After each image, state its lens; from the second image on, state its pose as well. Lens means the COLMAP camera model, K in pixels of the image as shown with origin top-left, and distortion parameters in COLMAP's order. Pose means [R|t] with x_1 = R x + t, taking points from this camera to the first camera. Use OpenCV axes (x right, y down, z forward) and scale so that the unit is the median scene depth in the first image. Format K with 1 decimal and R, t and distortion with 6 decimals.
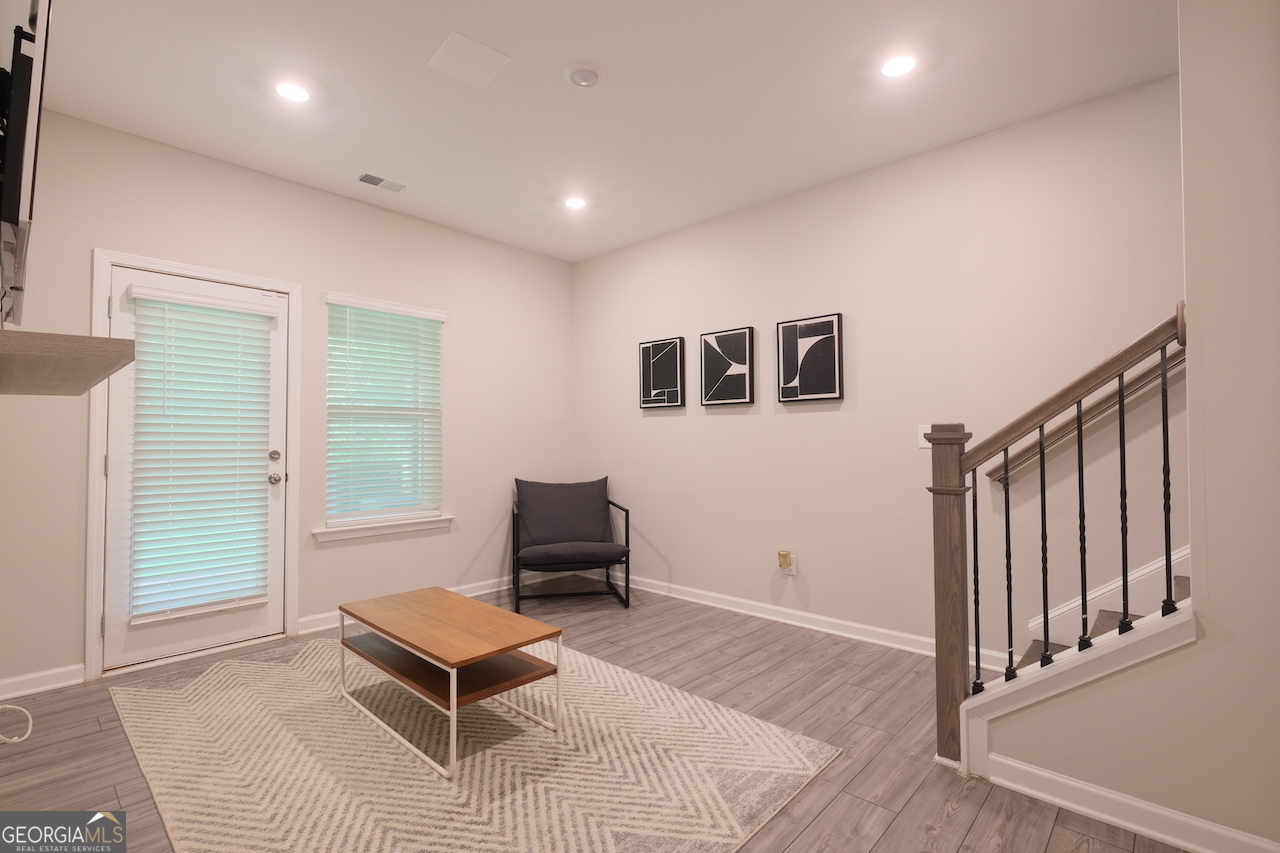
lens RADIAL K [[588.5, 0, 639.0], [0, 588.5, 427.4], [0, 0, 1]] dist [0.001525, -0.000420]
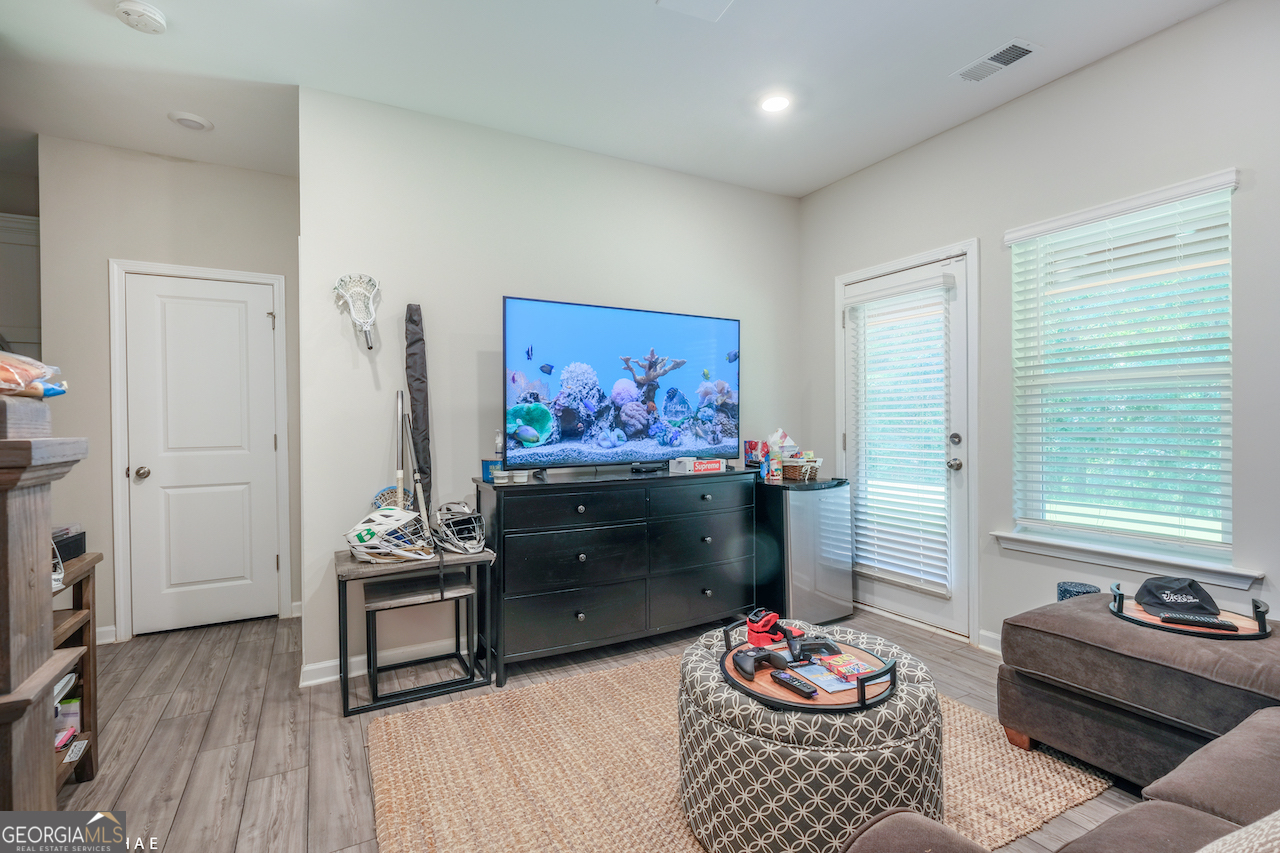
lens RADIAL K [[588.5, 0, 638.4], [0, 588.5, 428.7], [0, 0, 1]] dist [0.001525, -0.000420]
pose [[-0.312875, 0.006341, -0.949773, 0.387343], [0.026925, 0.999635, -0.002195, 0.021766], [0.949413, -0.026259, -0.312932, 0.822676]]
